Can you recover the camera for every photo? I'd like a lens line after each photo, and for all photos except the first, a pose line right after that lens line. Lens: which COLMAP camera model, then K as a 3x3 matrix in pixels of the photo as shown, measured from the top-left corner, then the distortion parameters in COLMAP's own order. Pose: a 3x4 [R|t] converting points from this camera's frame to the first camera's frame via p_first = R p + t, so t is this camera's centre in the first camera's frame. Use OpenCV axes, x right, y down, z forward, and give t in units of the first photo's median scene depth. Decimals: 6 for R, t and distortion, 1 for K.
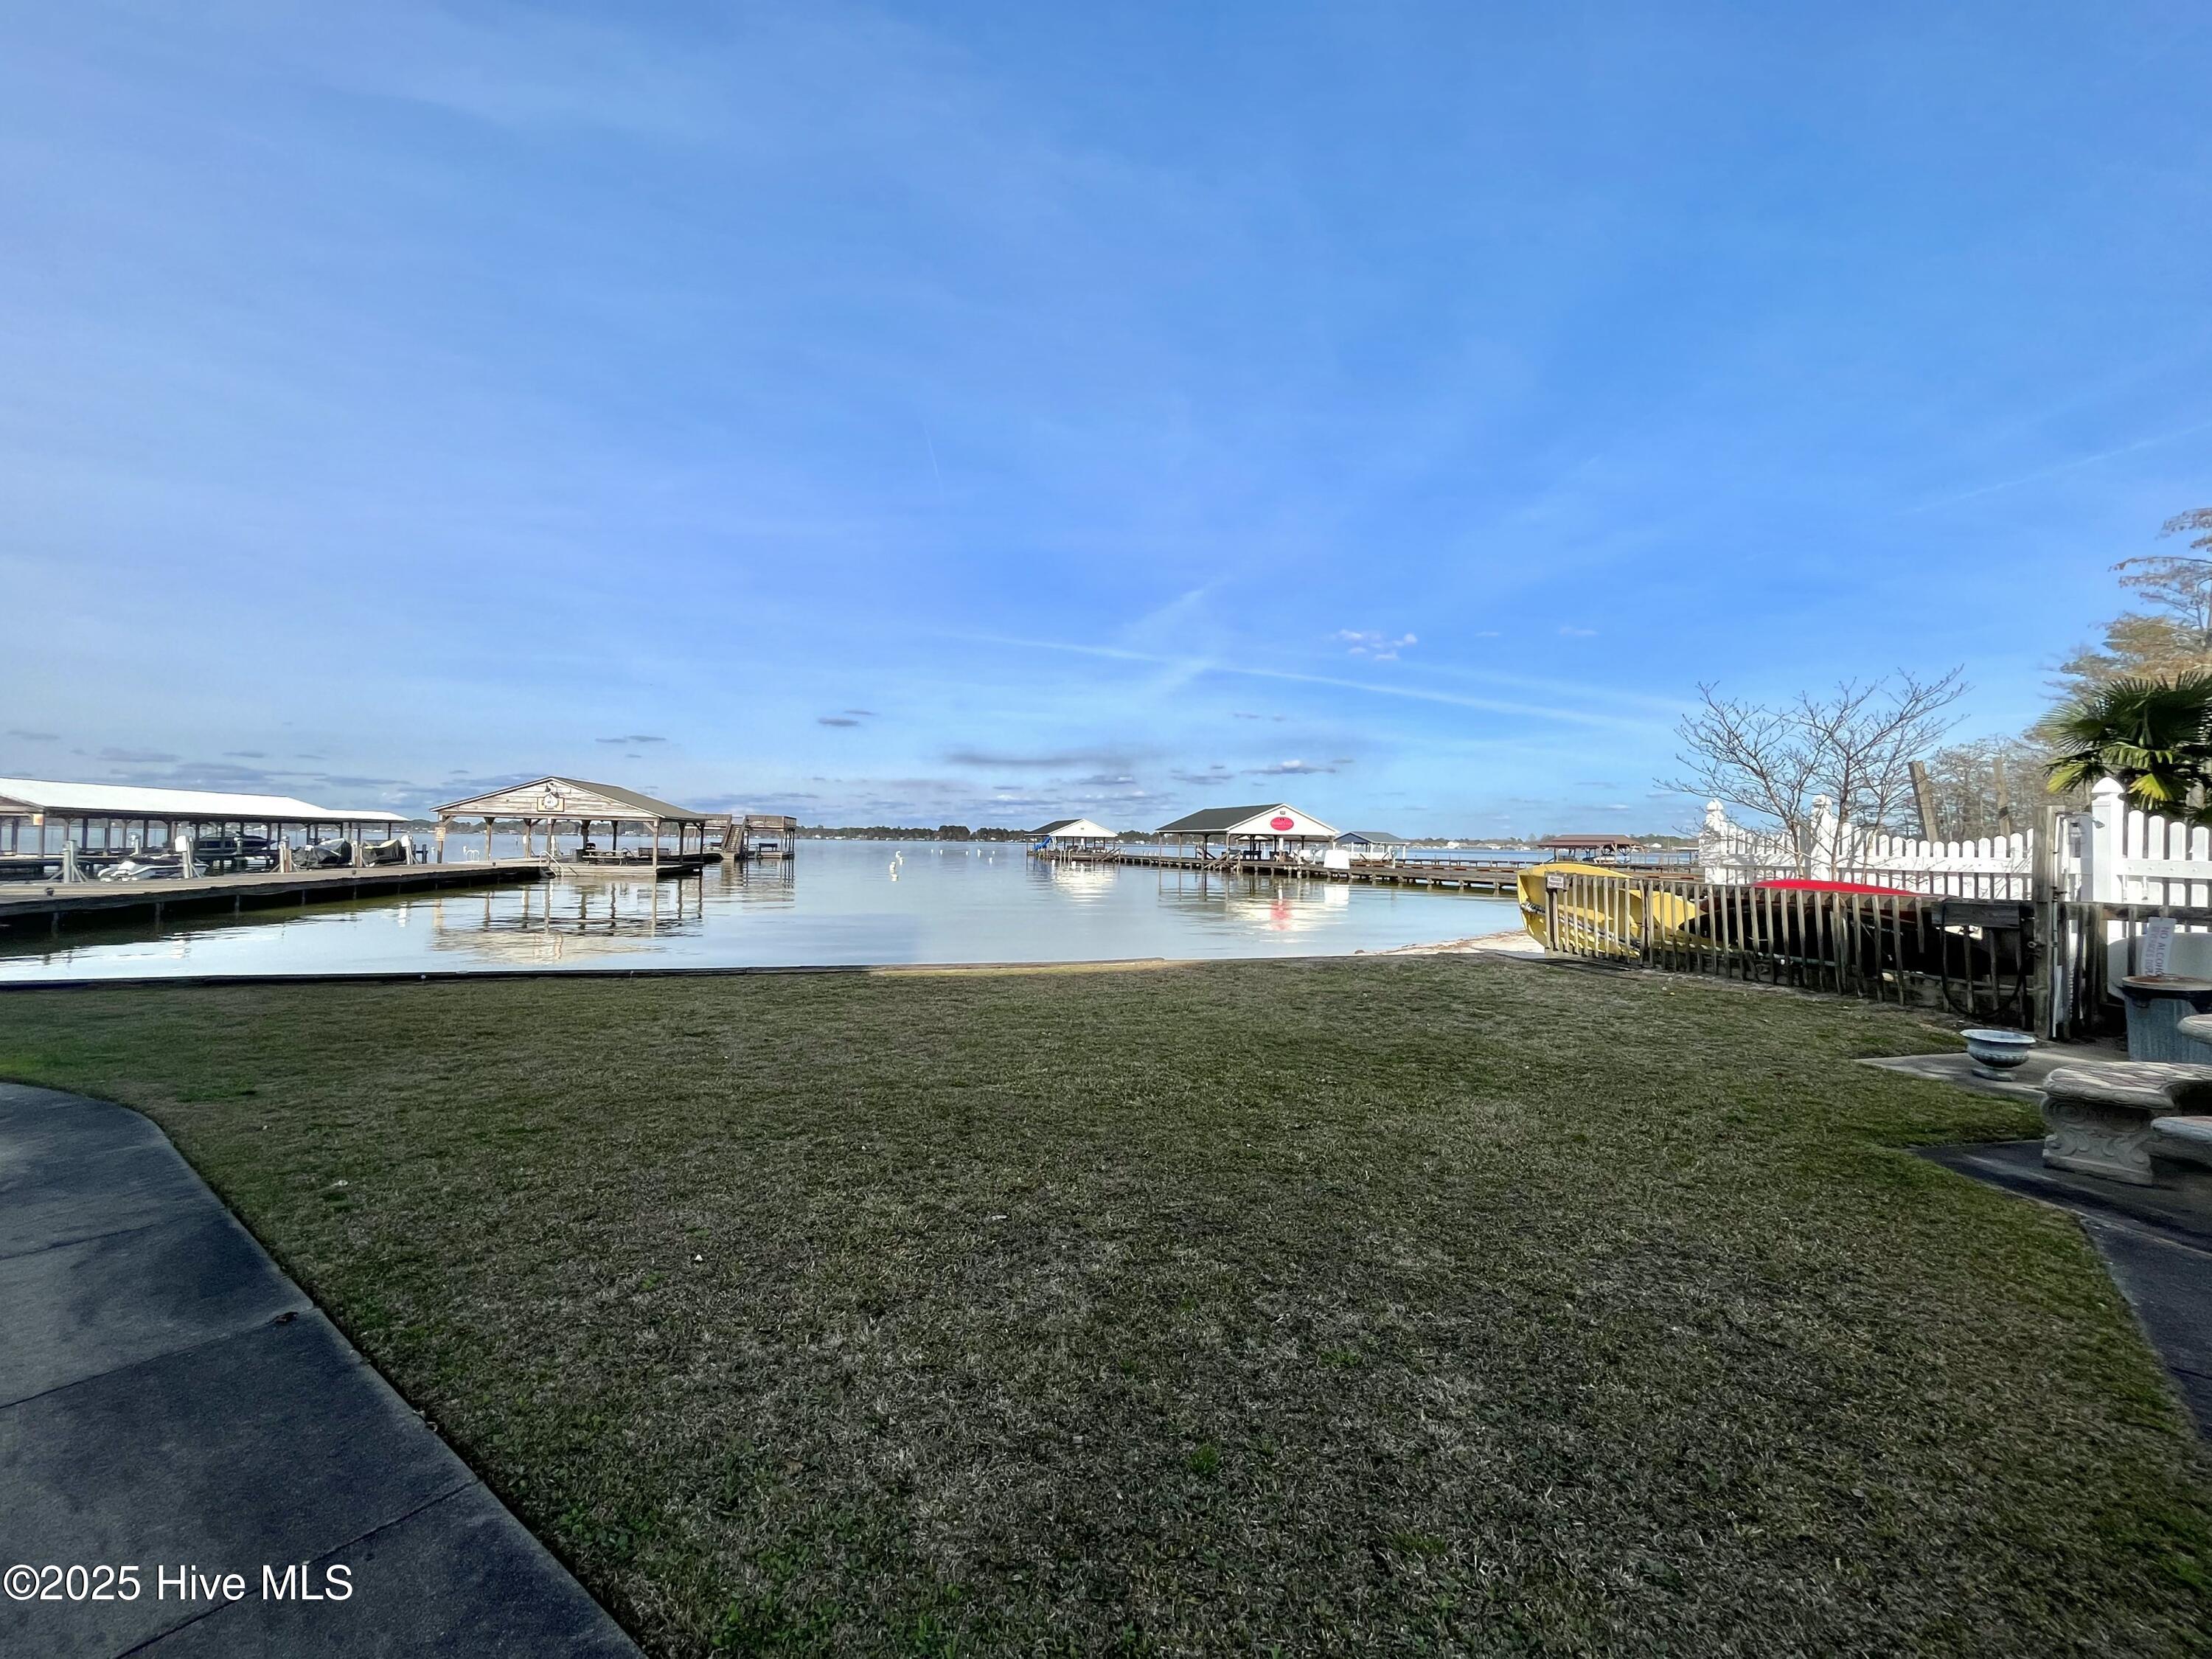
lens RADIAL K [[896.1, 0, 1099.9], [0, 896.1, 815.4], [0, 0, 1]] dist [-0.004145, 0.000135]
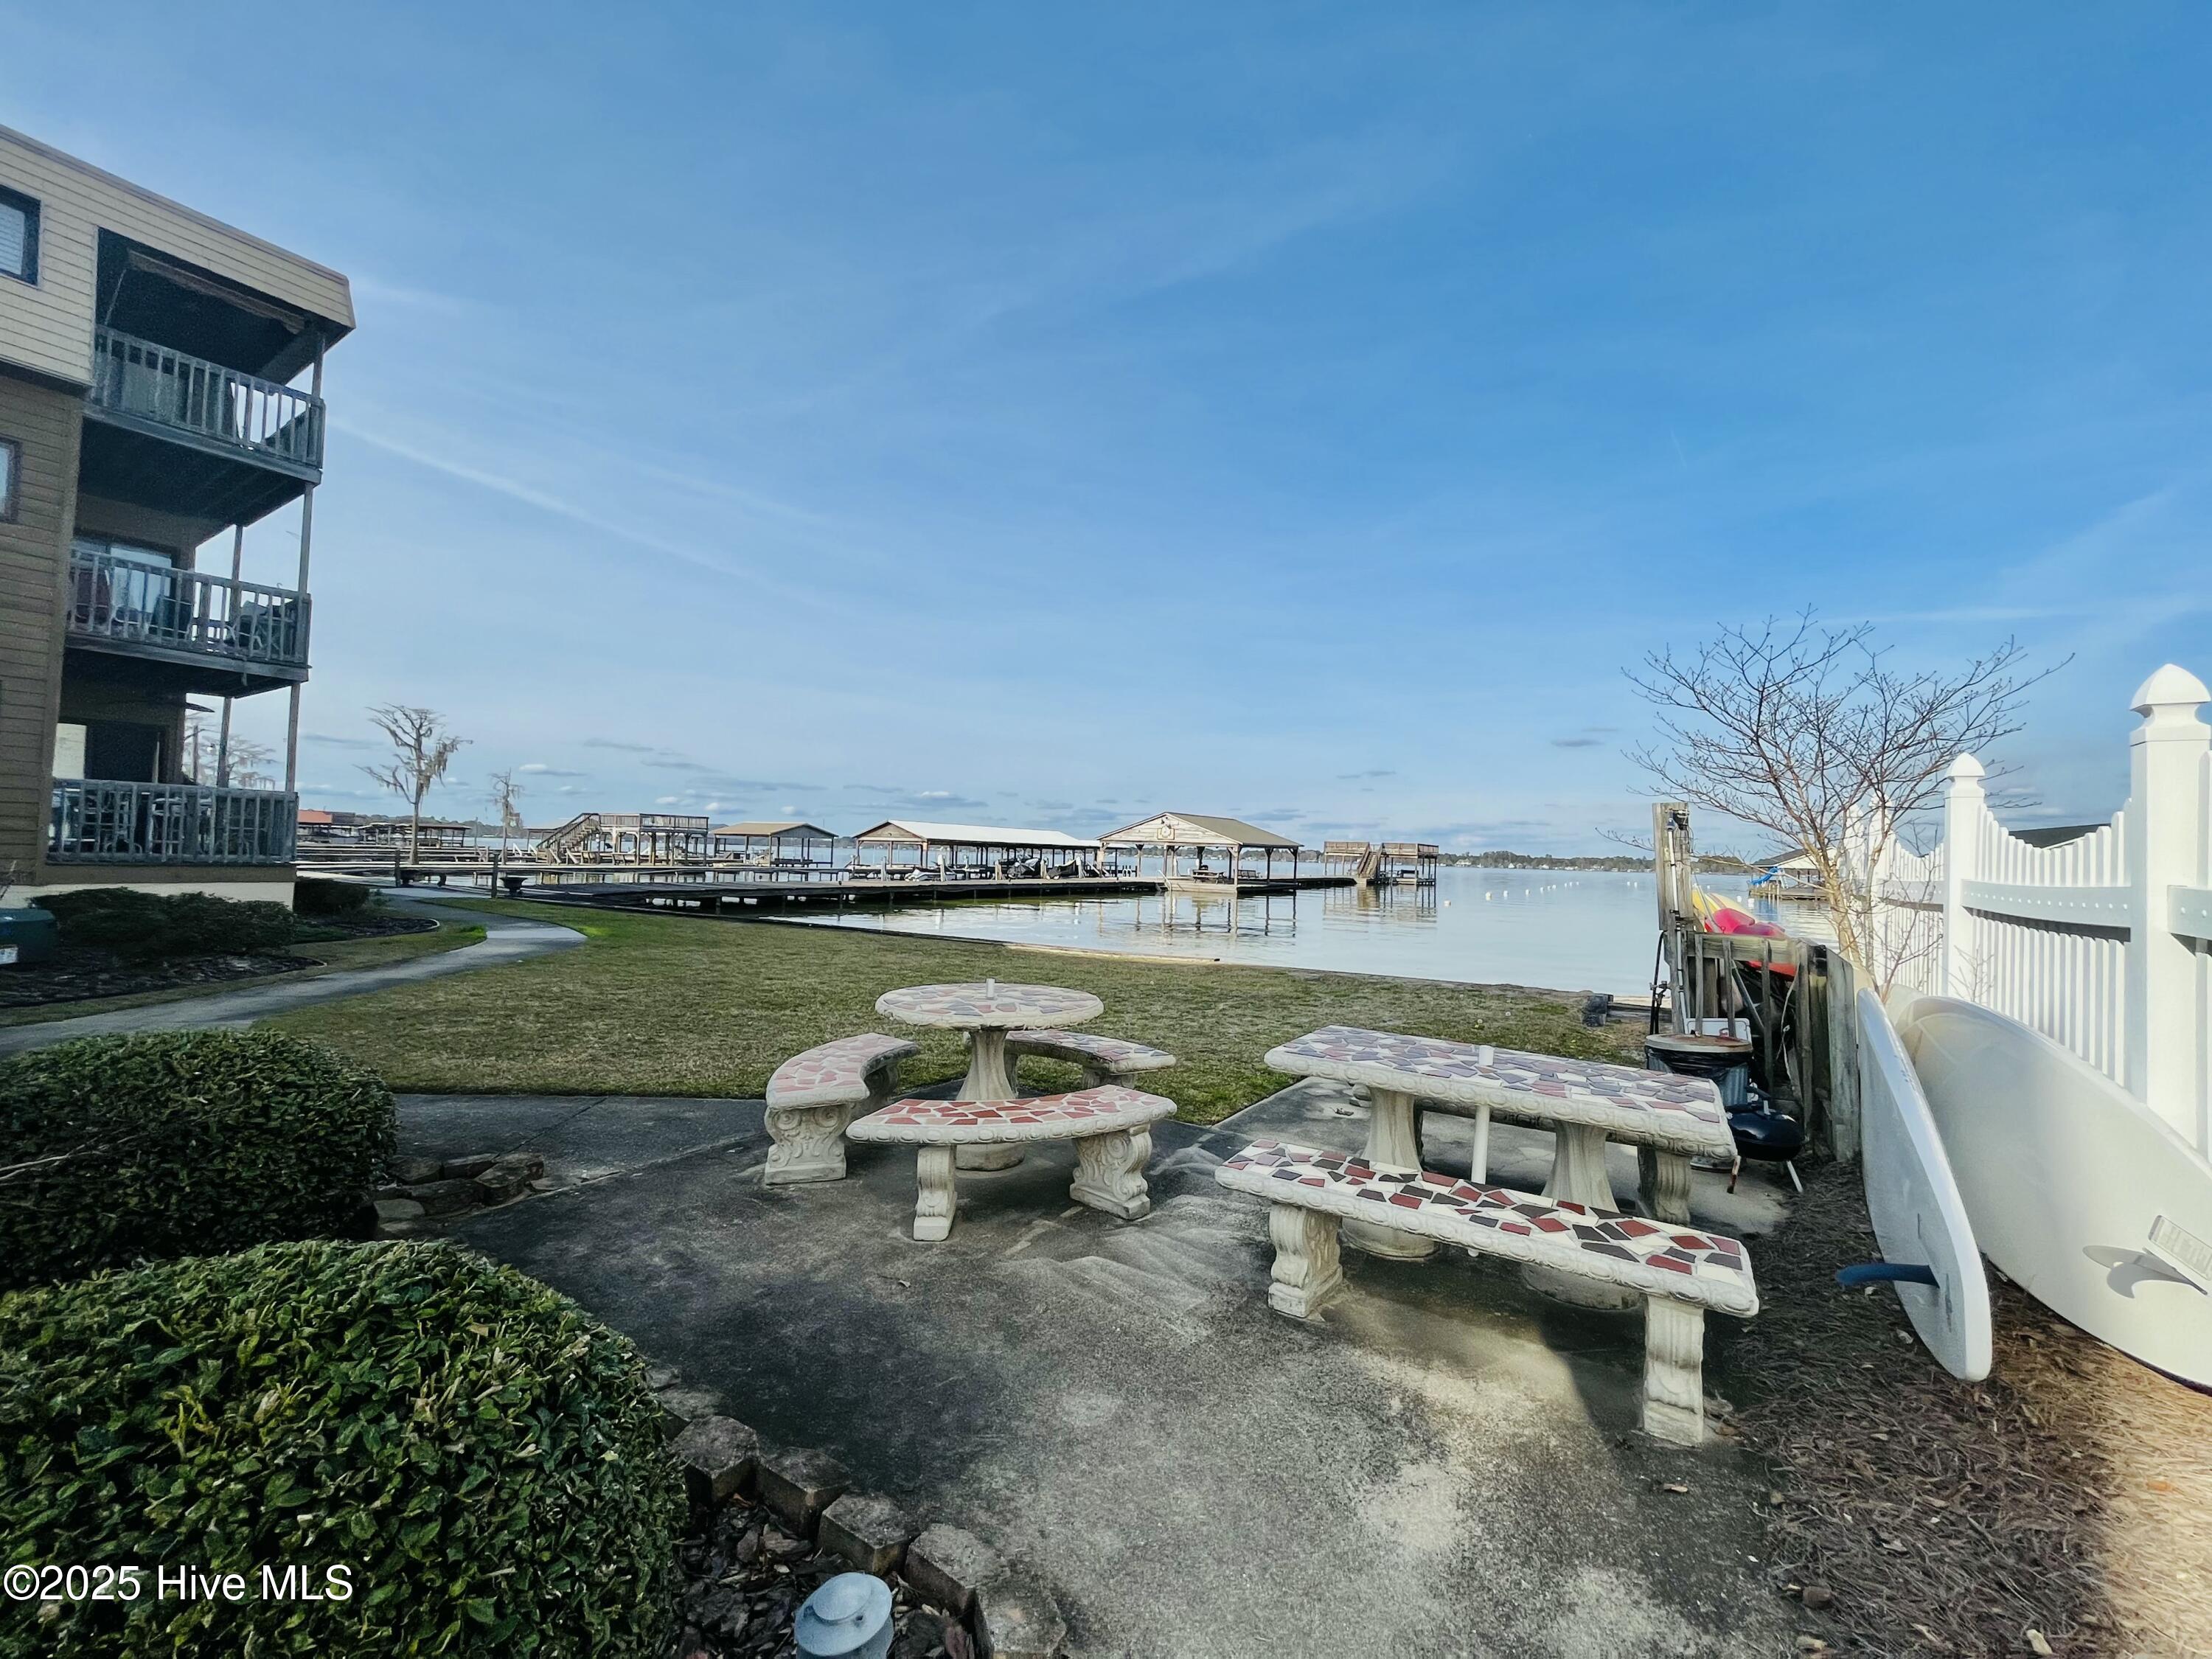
lens RADIAL K [[896.1, 0, 1100.8], [0, 896.1, 840.7], [0, 0, 1]] dist [-0.004145, 0.000135]
pose [[0.719511, -0.005001, -0.694463, 0.170524], [0.002314, 0.999986, -0.004804, 0.002807], [0.694477, 0.001849, 0.719513, 0.014152]]
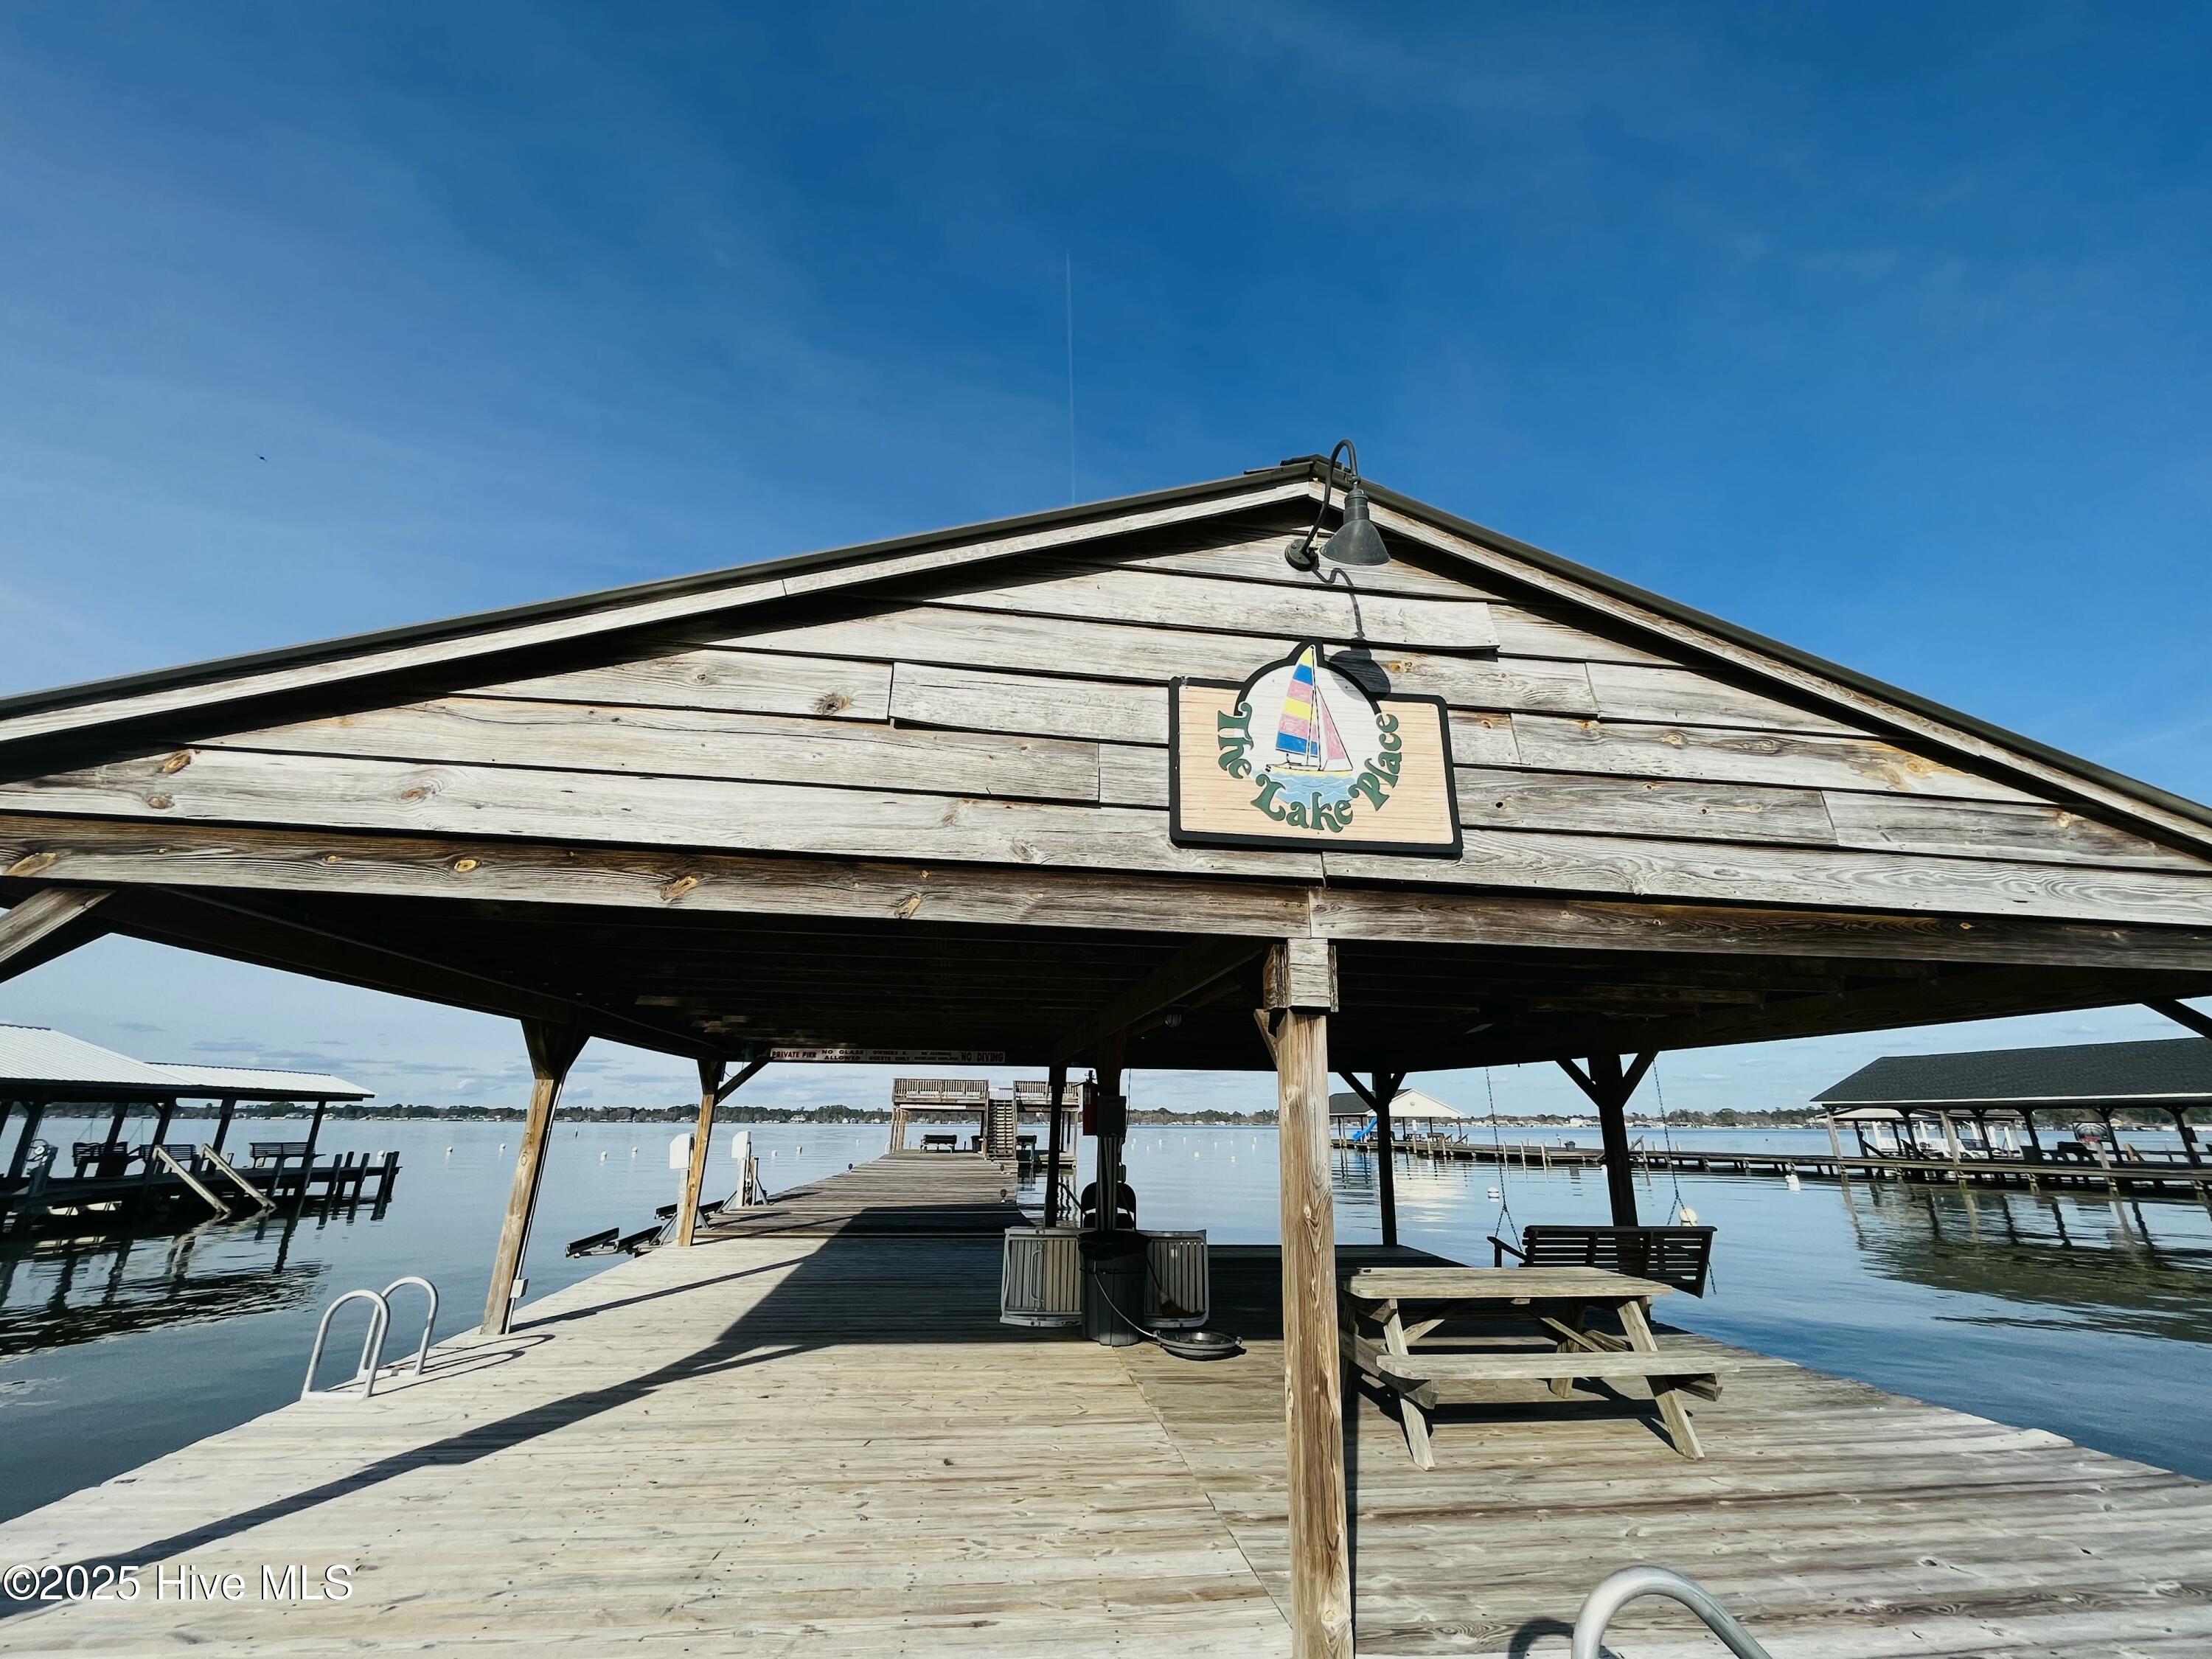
lens RADIAL K [[896.1, 0, 1100.9], [0, 896.1, 820.9], [0, 0, 1]] dist [-0.004145, 0.000135]
pose [[0.997967, -0.030239, -0.056106, -0.520583], [0.012540, 0.956235, -0.292331, 0.013233], [0.062490, 0.291033, 0.954670, 0.763735]]
